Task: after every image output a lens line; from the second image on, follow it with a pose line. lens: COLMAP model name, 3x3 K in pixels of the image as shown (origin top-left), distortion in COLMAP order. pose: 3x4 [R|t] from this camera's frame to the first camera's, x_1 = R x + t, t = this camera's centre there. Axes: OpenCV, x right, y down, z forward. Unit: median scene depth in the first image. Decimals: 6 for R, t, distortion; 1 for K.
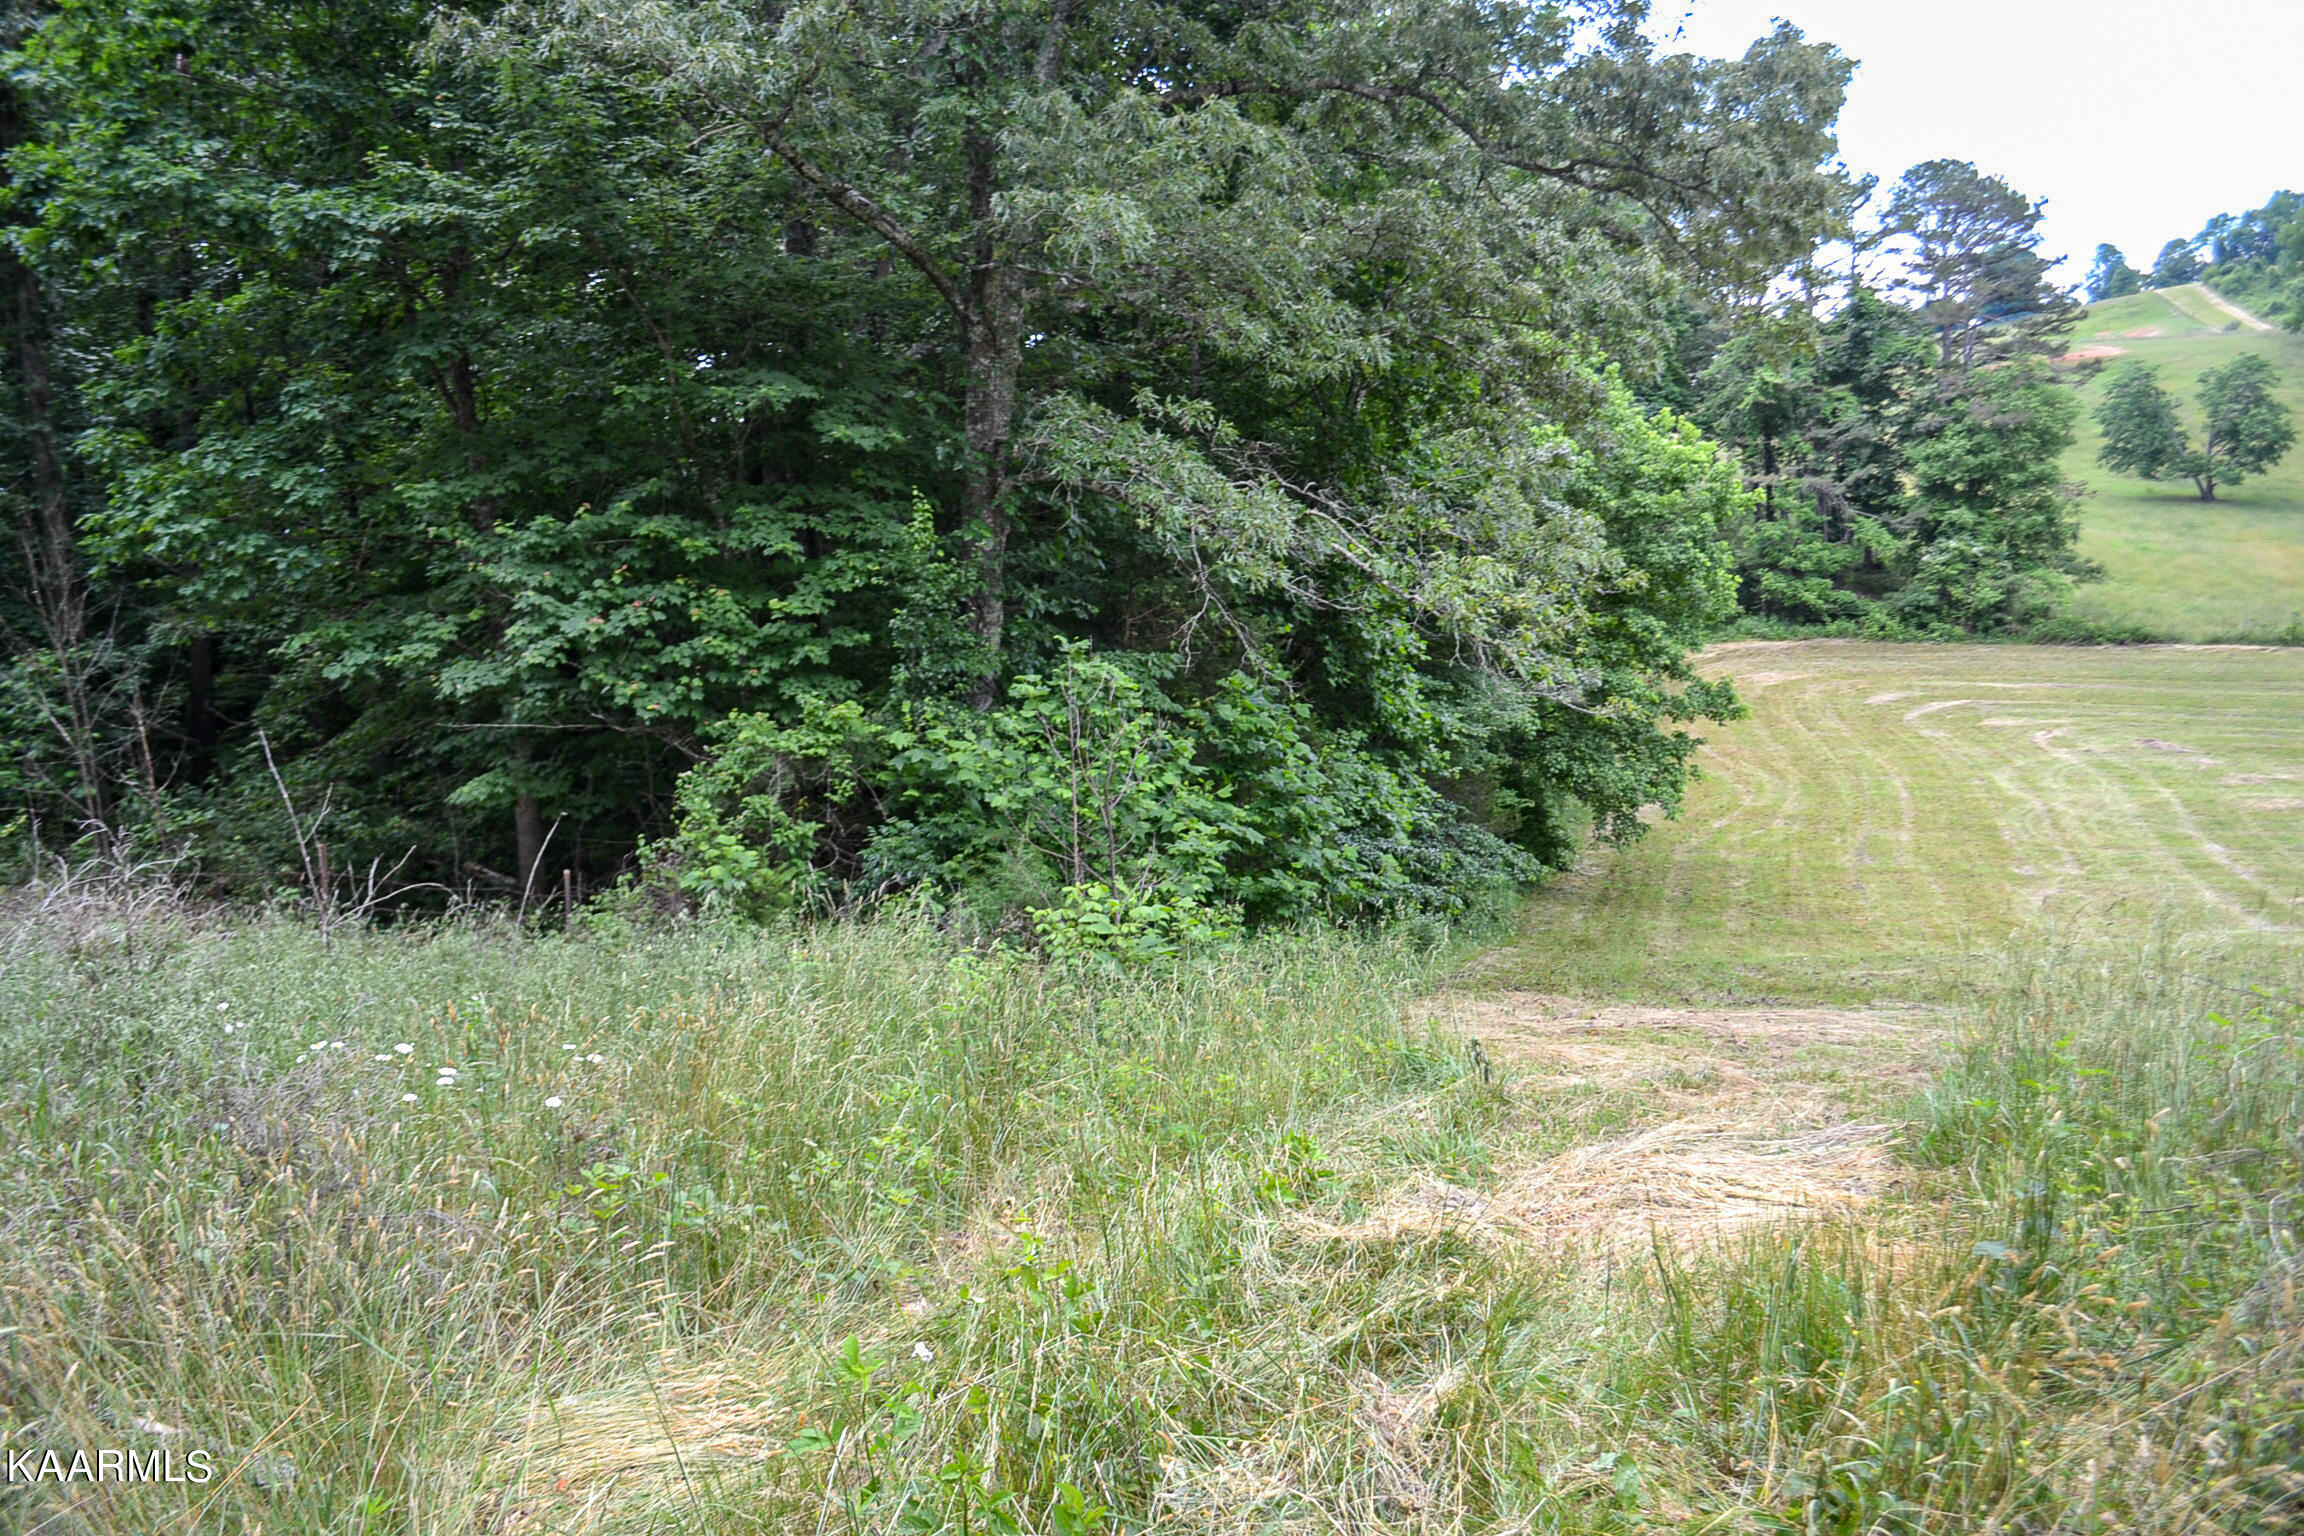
lens RADIAL K [[1841.6, 0, 1162.8], [0, 1841.6, 783.1], [0, 0, 1]] dist [-0.083463, 0.012959]
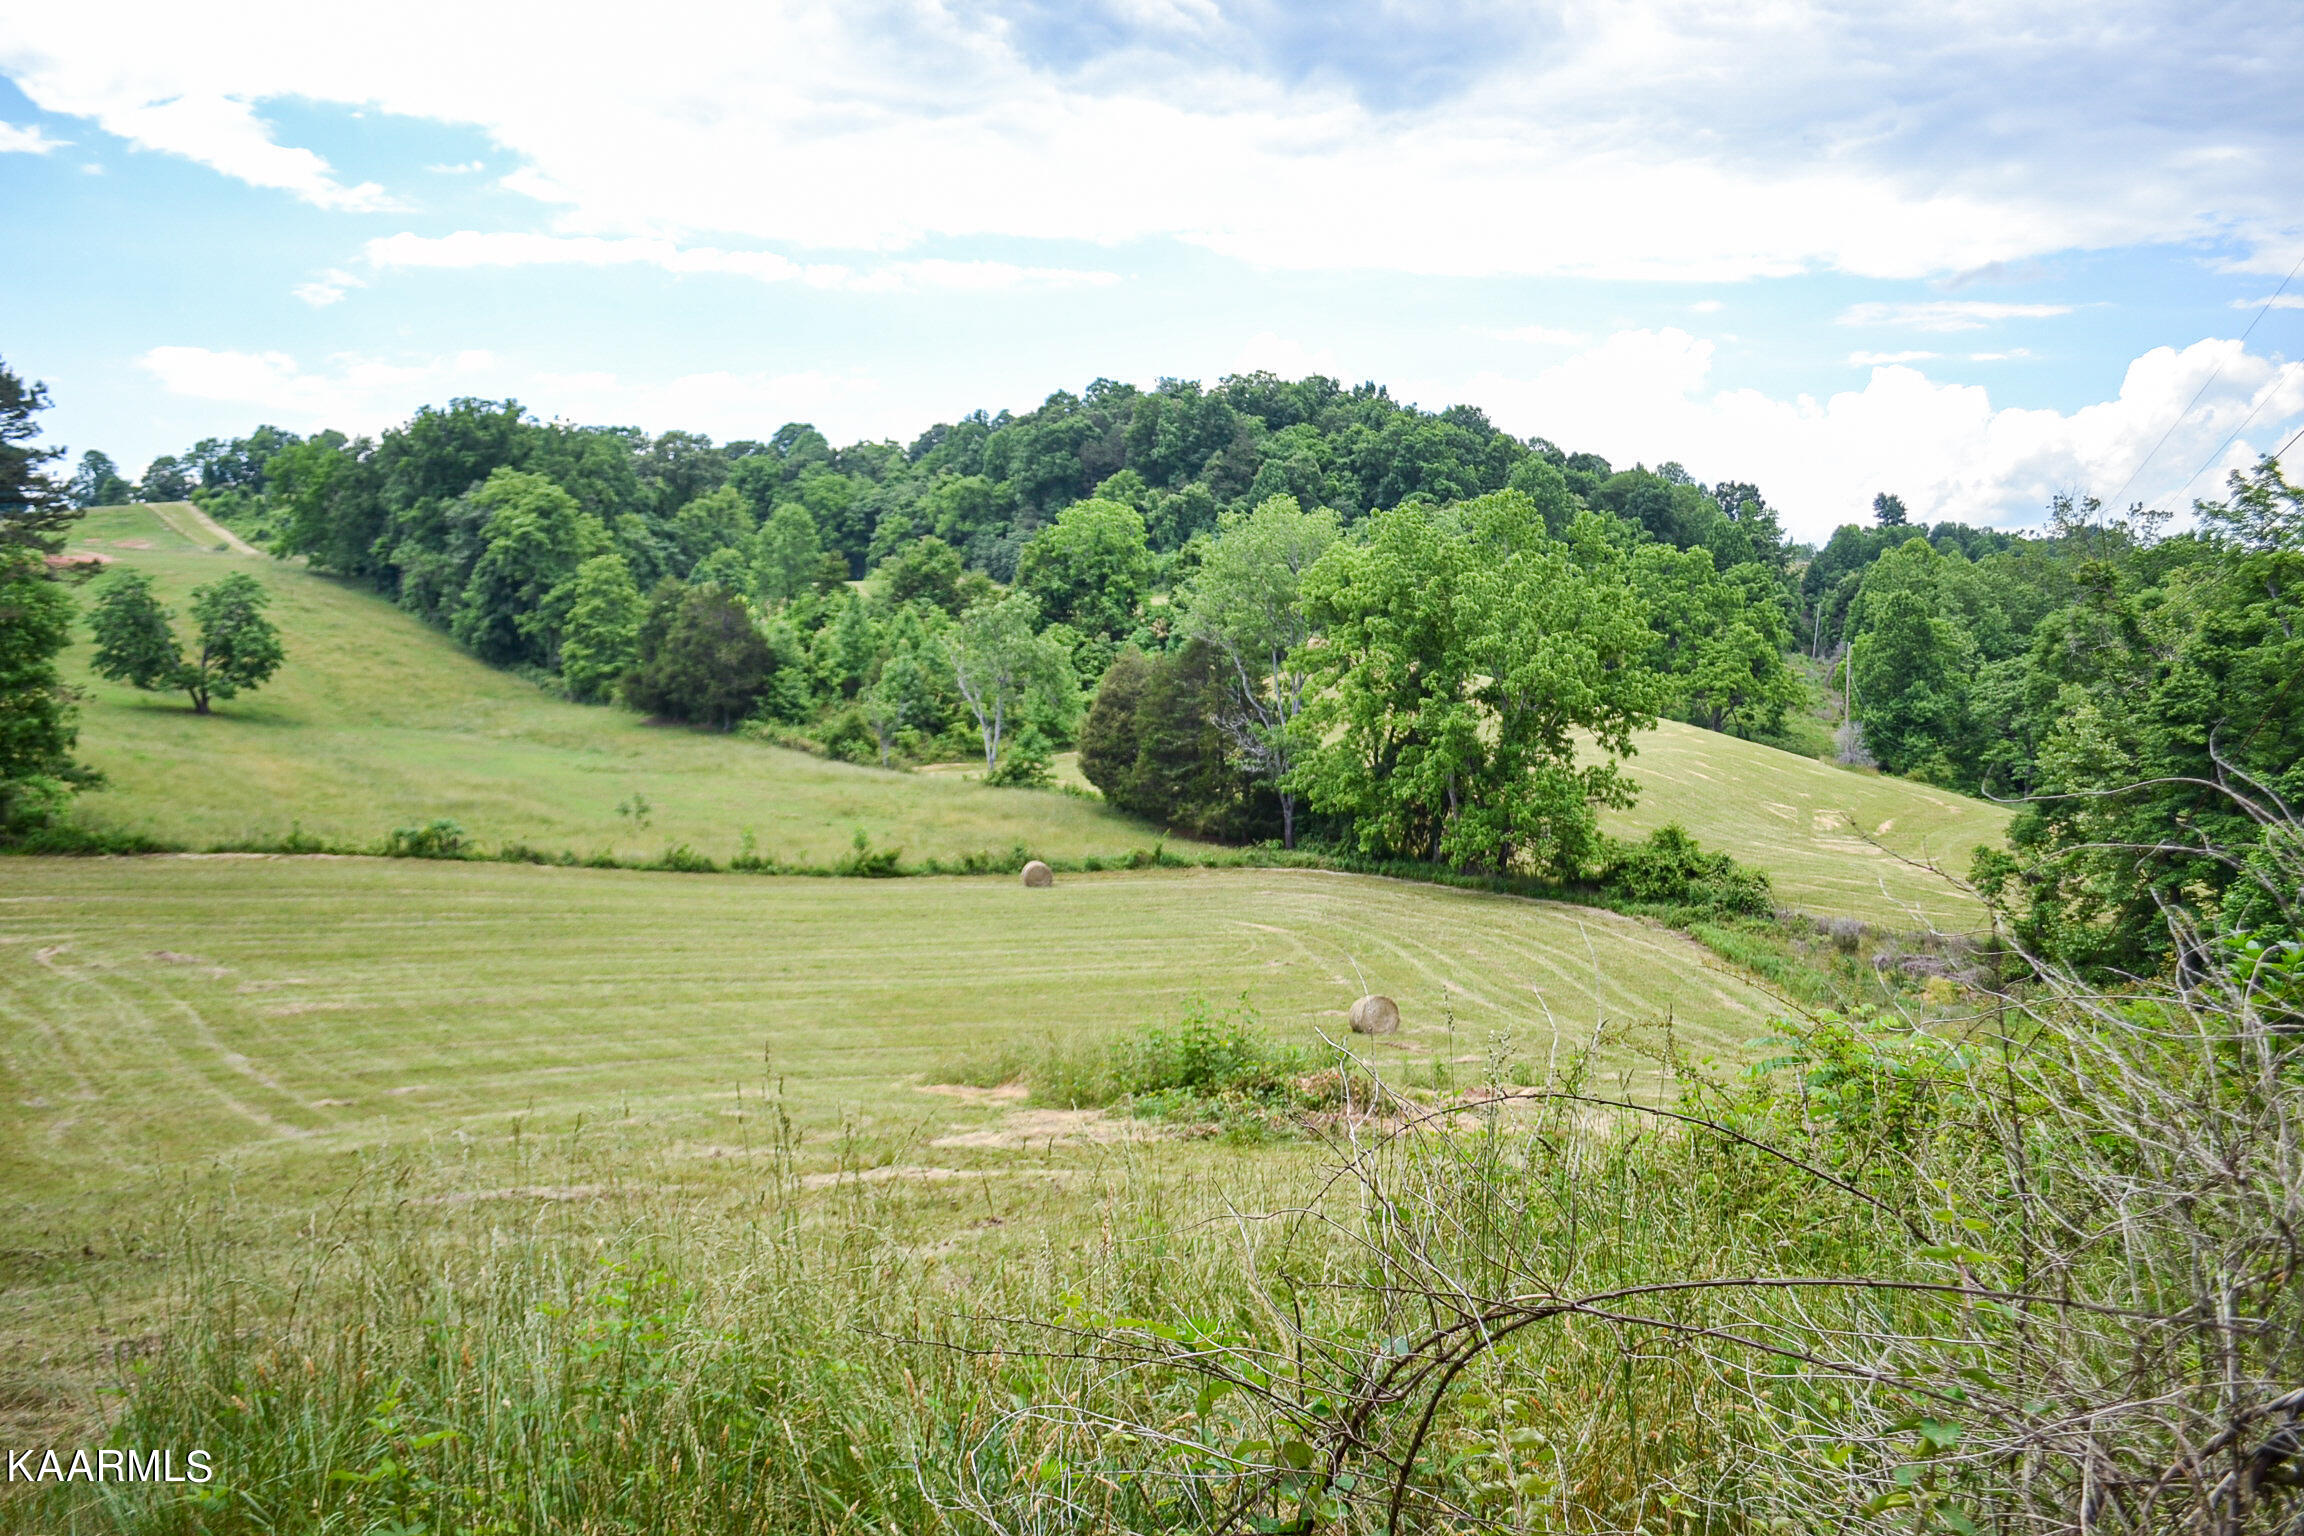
lens RADIAL K [[1841.6, 0, 1162.8], [0, 1841.6, 783.1], [0, 0, 1]] dist [-0.083463, 0.012959]
pose [[0.524261, 0.026593, 0.851142, 0.005199], [0.073650, 0.994351, -0.076432, -0.000583], [-0.848367, 0.102757, 0.519341, 0.023382]]
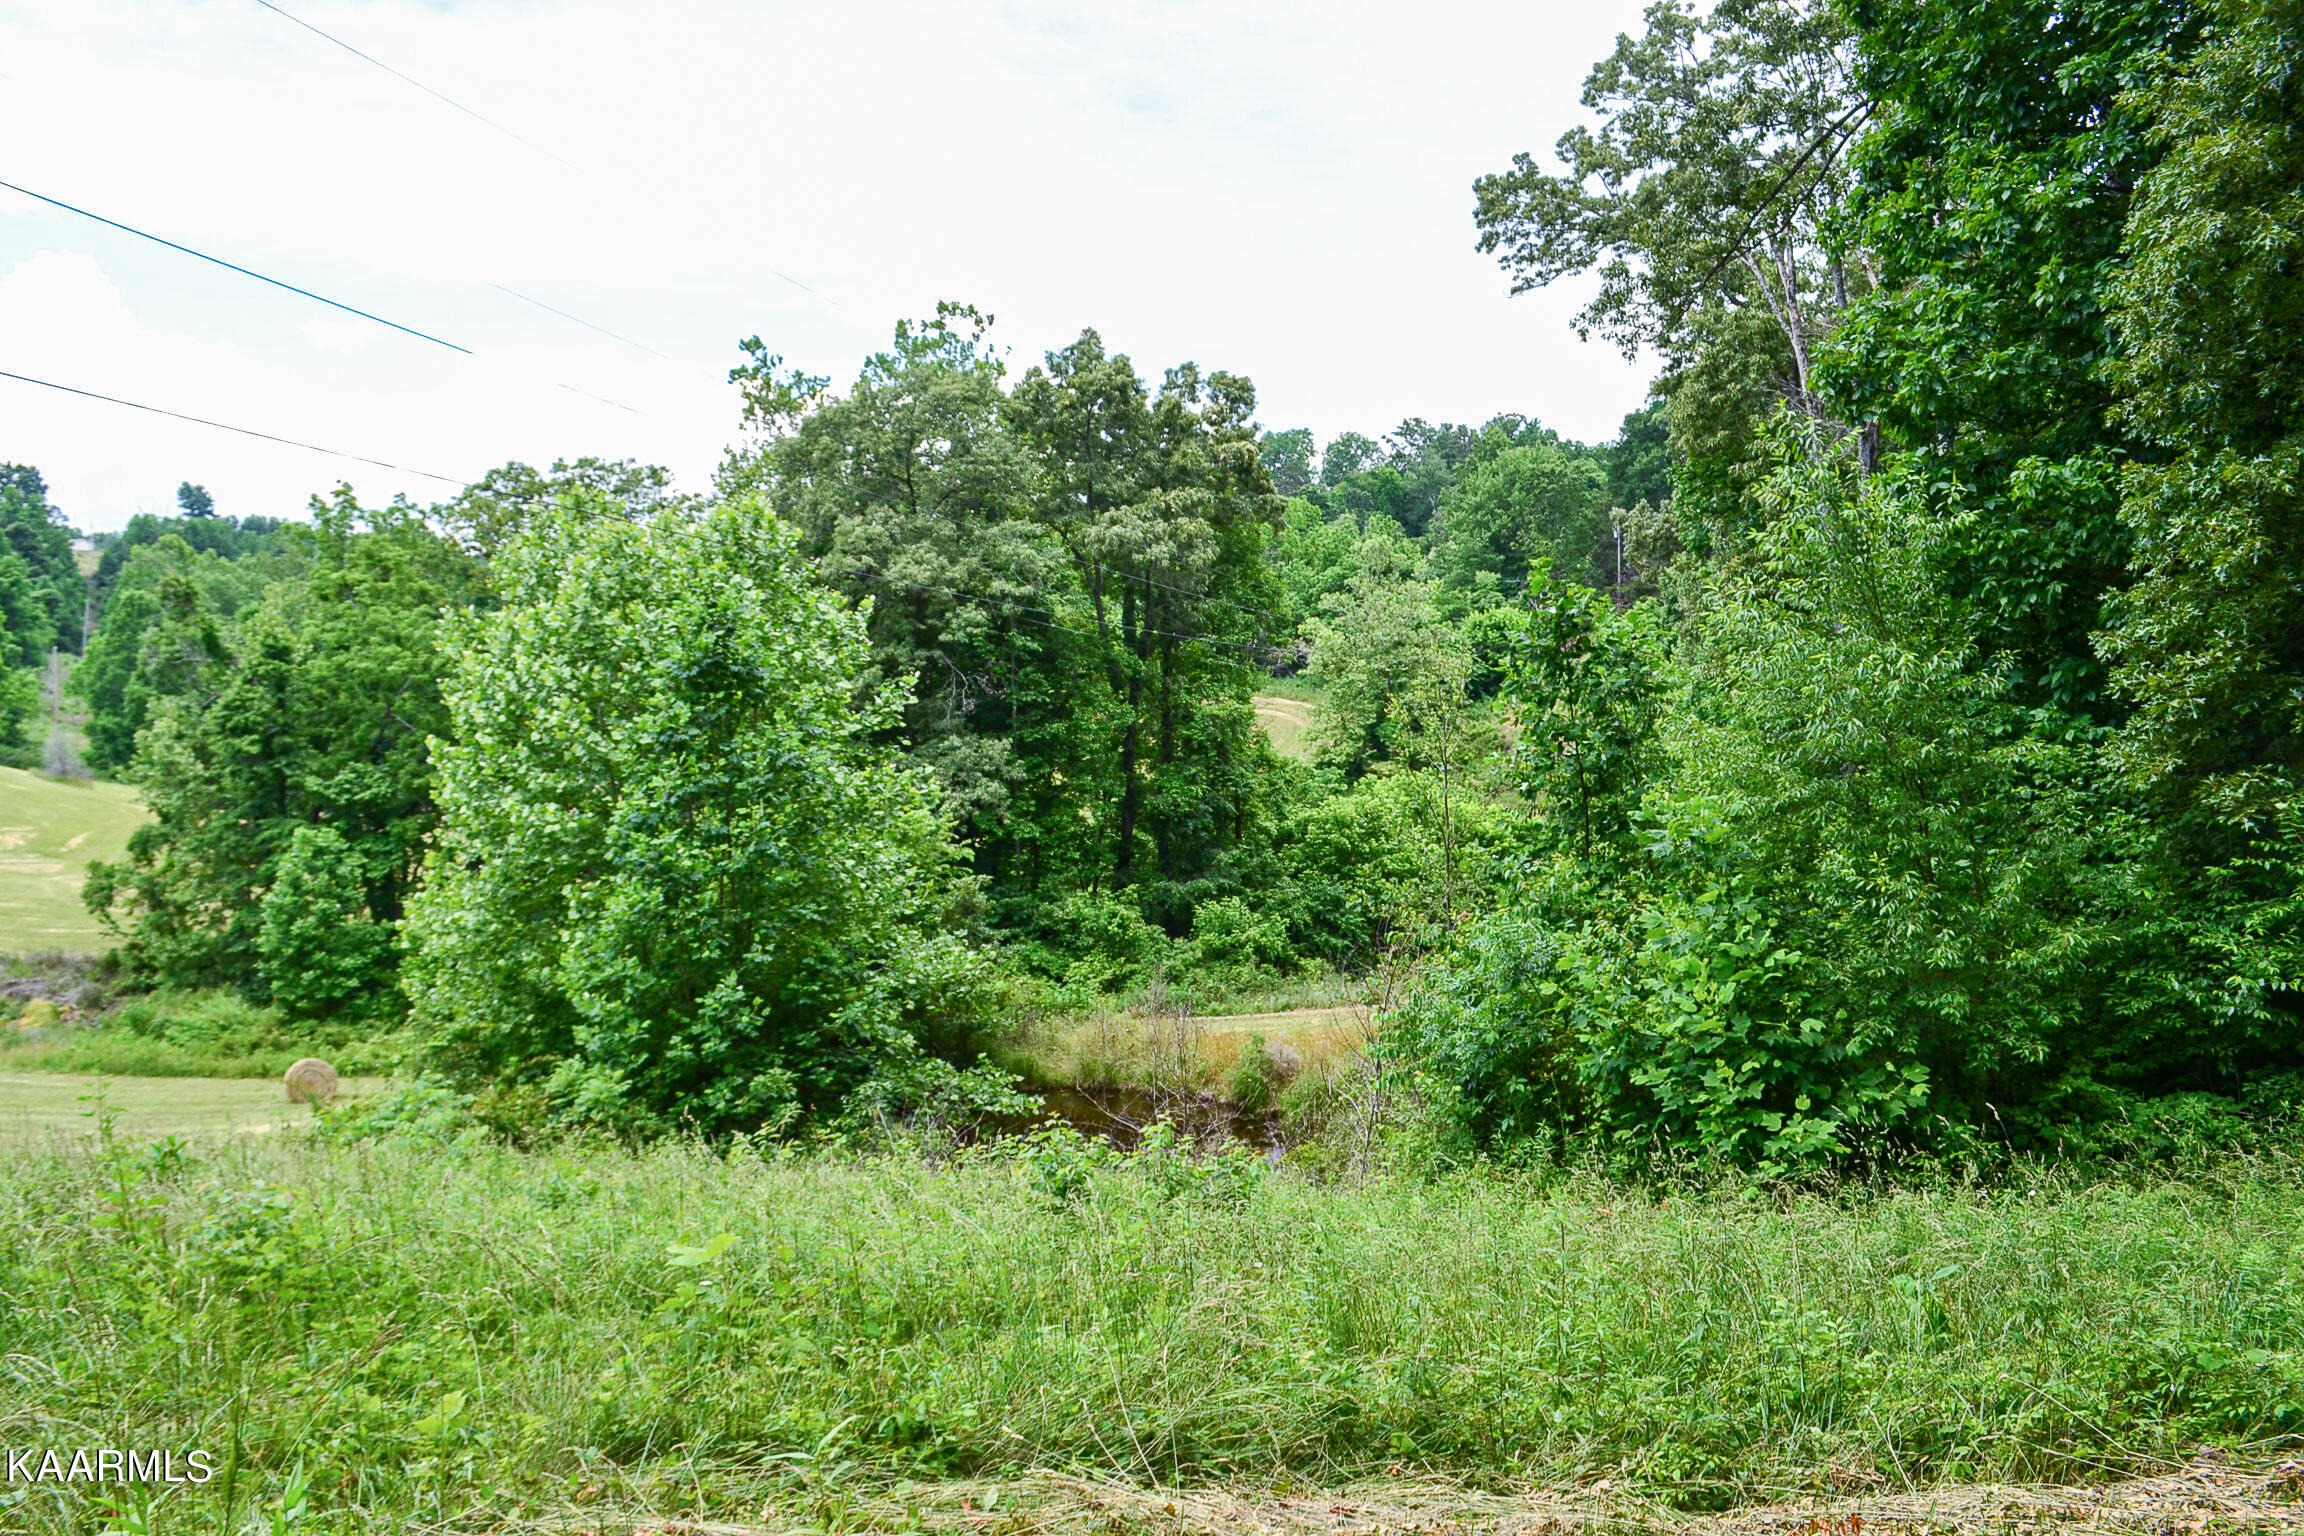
lens RADIAL K [[1858.9, 0, 1158.7], [0, 1858.9, 782.5], [0, 0, 1]] dist [-0.086969, 0.016721]
pose [[-0.288181, 0.017395, 0.957418, -0.016539], [0.153121, 0.987807, 0.028142, 0.008756], [-0.945254, 0.154711, -0.287330, -0.097657]]
